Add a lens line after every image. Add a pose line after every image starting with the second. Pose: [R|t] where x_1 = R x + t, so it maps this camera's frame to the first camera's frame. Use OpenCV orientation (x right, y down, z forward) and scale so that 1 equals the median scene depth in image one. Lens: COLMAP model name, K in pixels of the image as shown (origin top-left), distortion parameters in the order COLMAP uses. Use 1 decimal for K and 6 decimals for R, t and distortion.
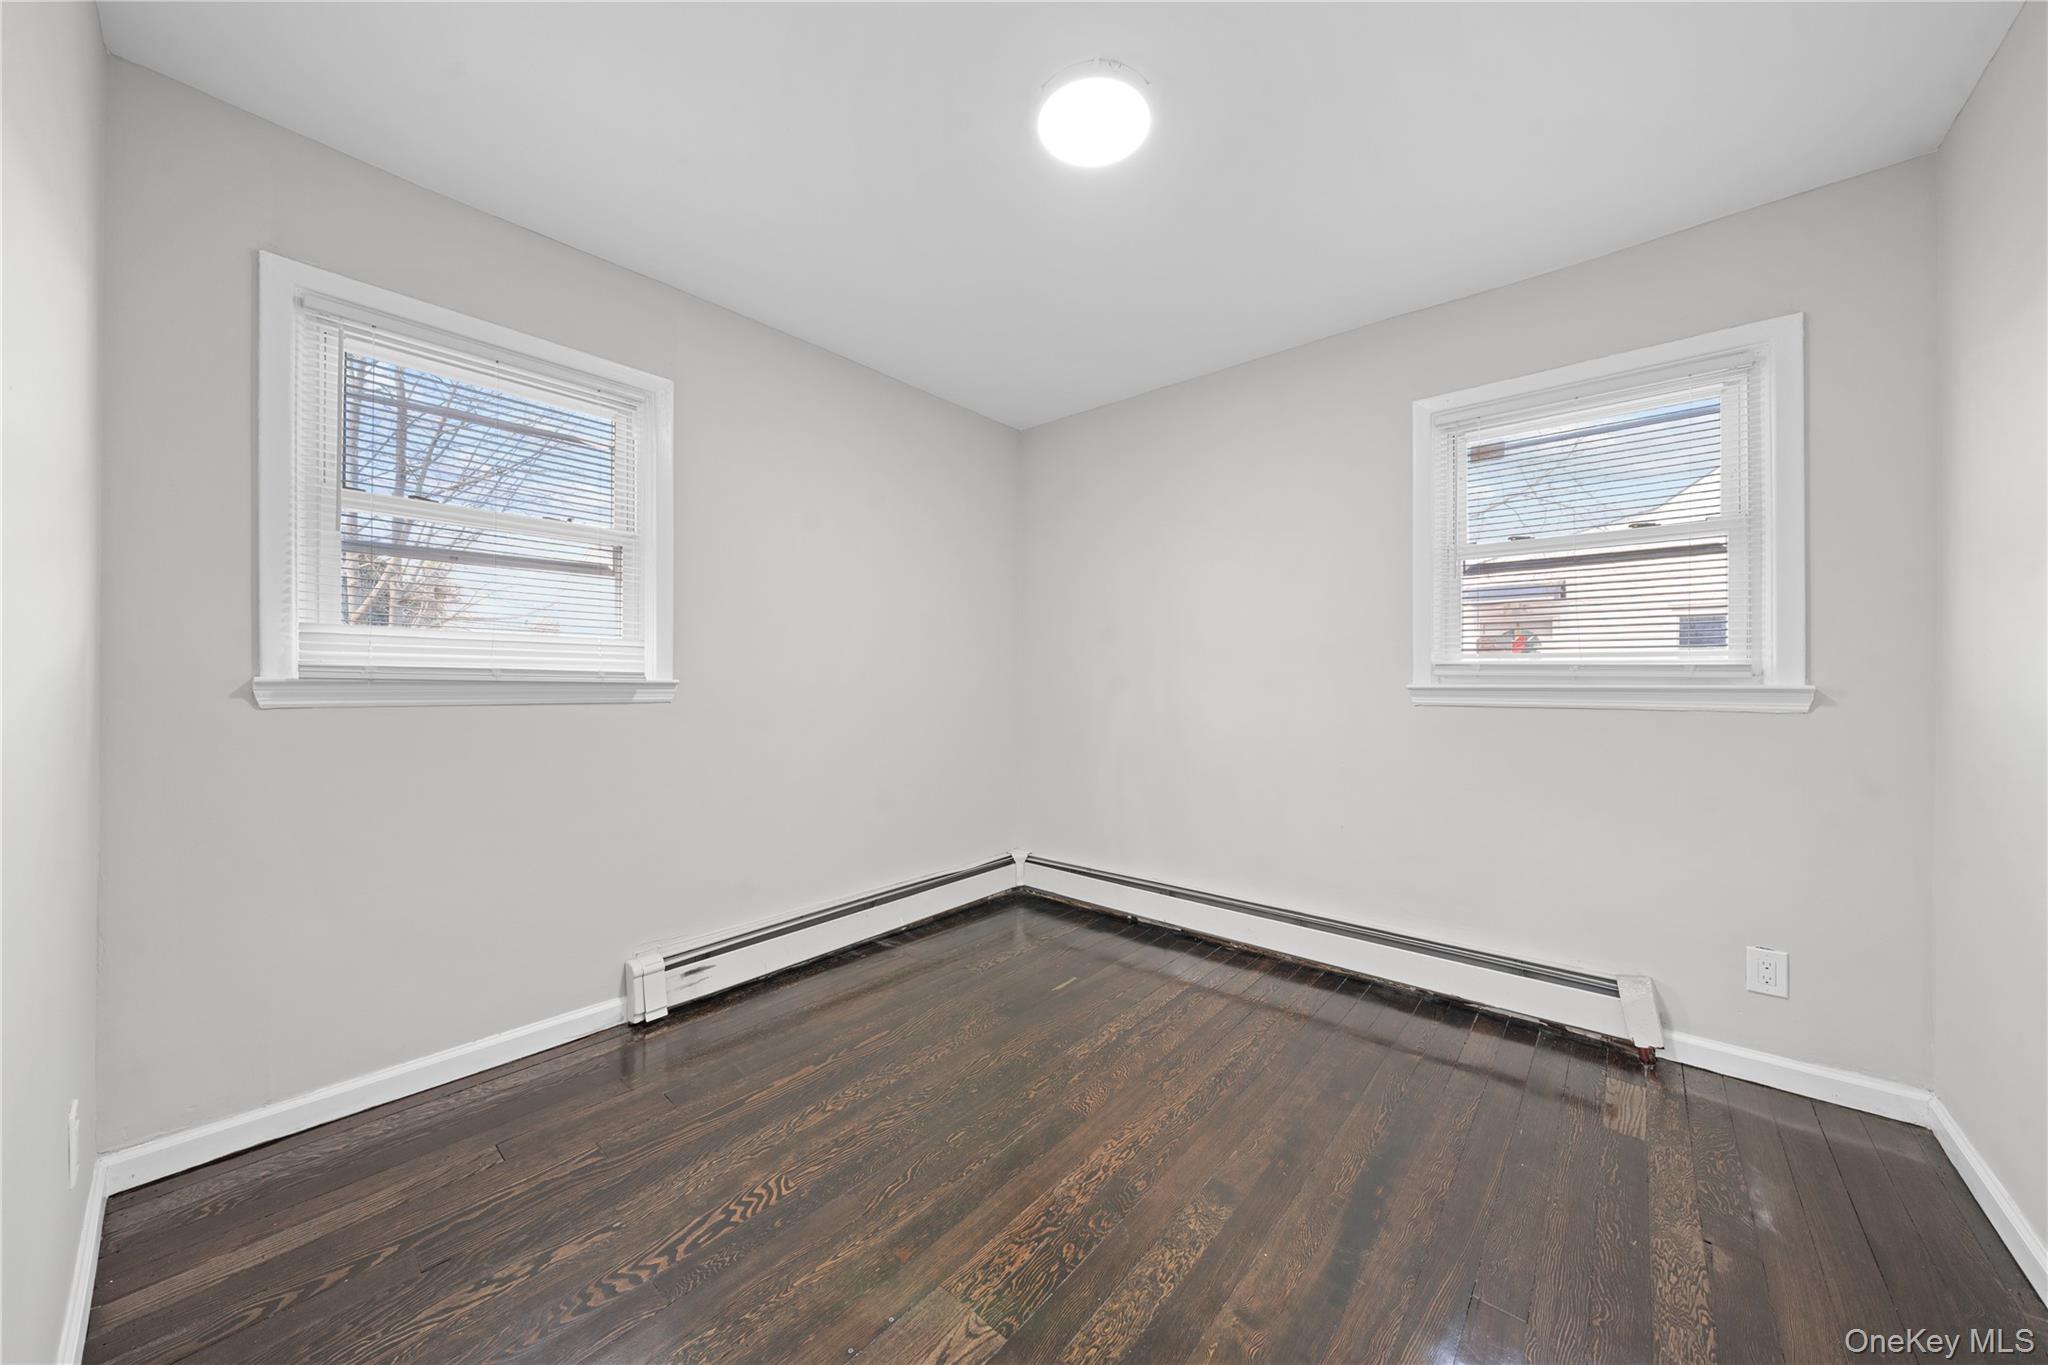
lens RADIAL K [[701.0, 0, 1024.0], [0, 701.0, 676.0], [0, 0, 1]] dist [0.001561, 0.000034]
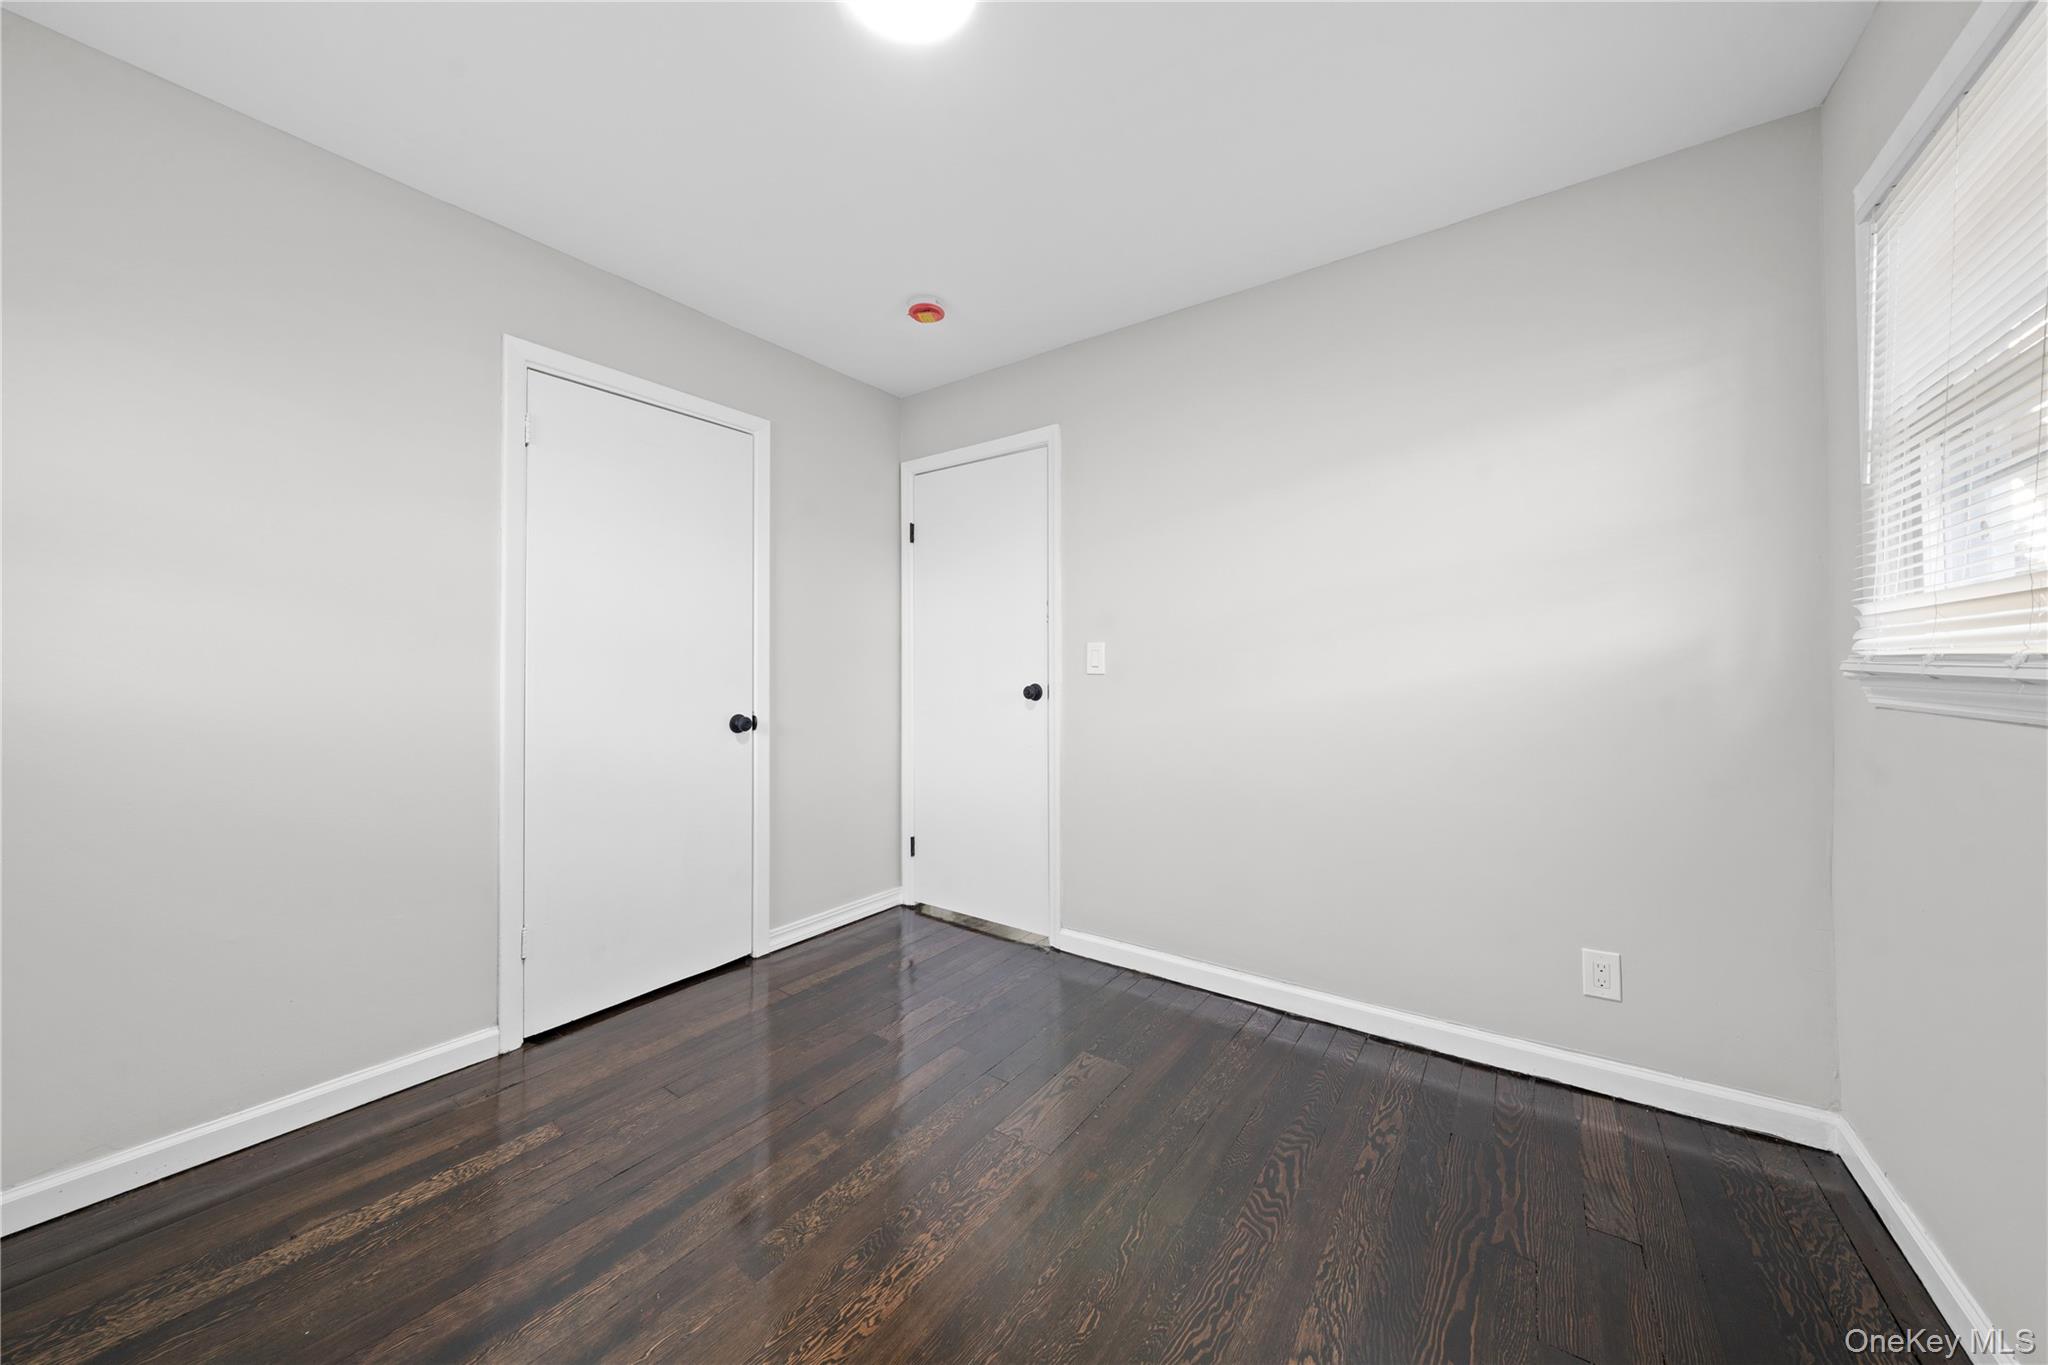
lens RADIAL K [[702.9, 0, 1022.7], [0, 702.9, 661.4], [0, 0, 1]] dist [-0.000285, 0.000131]
pose [[-0.996039, -0.002510, -0.088885, 0.031353], [-0.000947, 0.999844, -0.017622, 0.006119], [0.088915, -0.017468, -0.995886, 1.648741]]
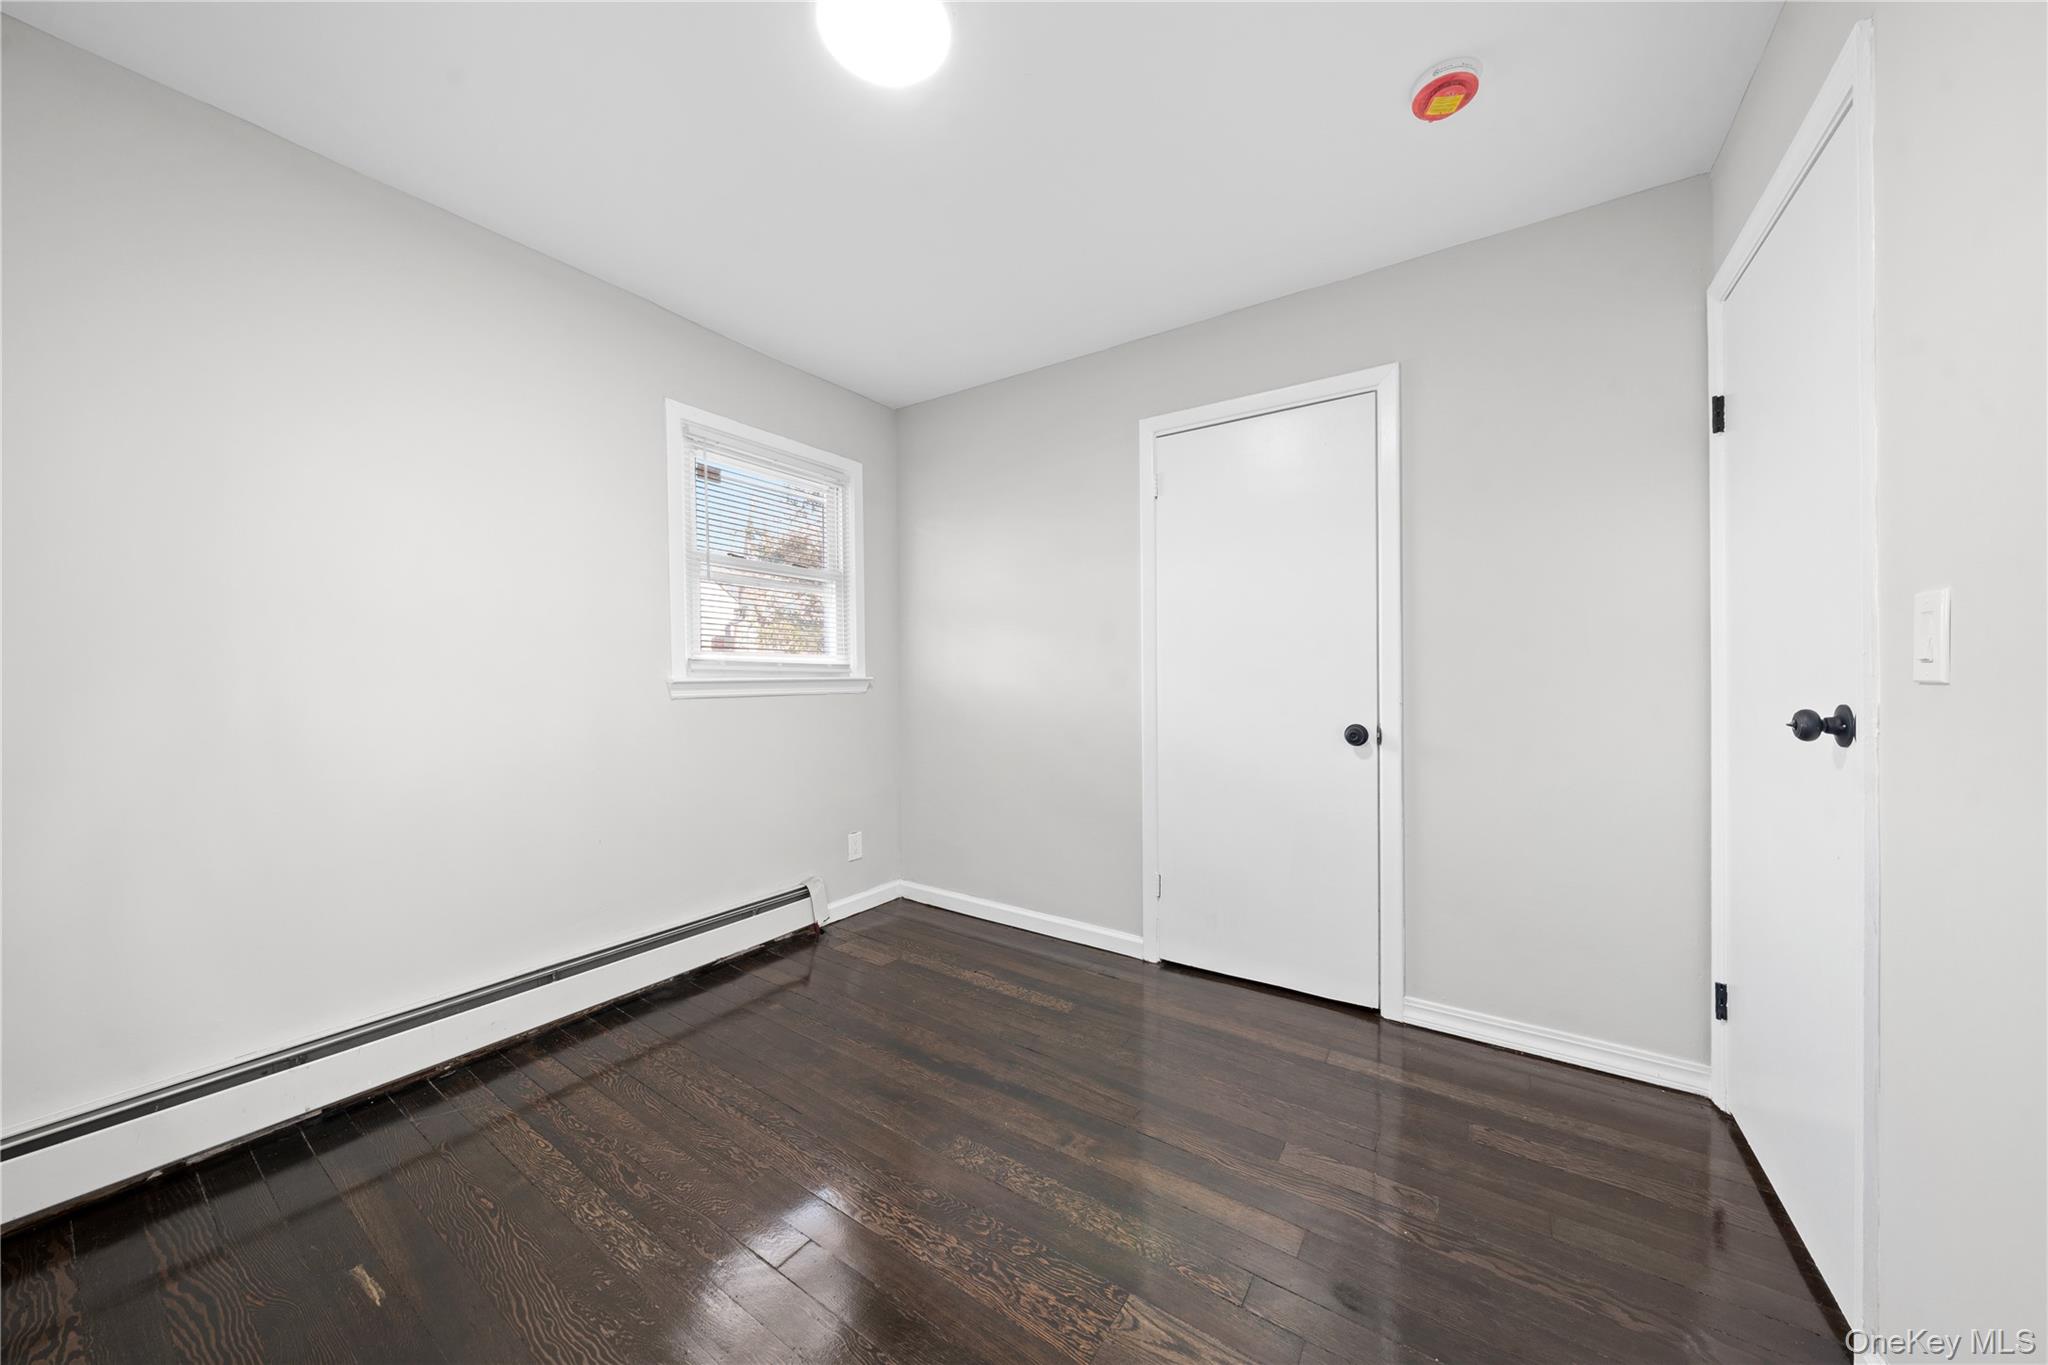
lens RADIAL K [[698.1, 0, 1020.3], [0, 698.1, 672.8], [0, 0, 1]] dist [-0.001129, -0.000235]
pose [[-0.117894, -0.000853, 0.993026, -0.708207], [-0.003844, 0.999993, 0.000403, 0.001381], [-0.993019, -0.003770, -0.117897, 0.866945]]
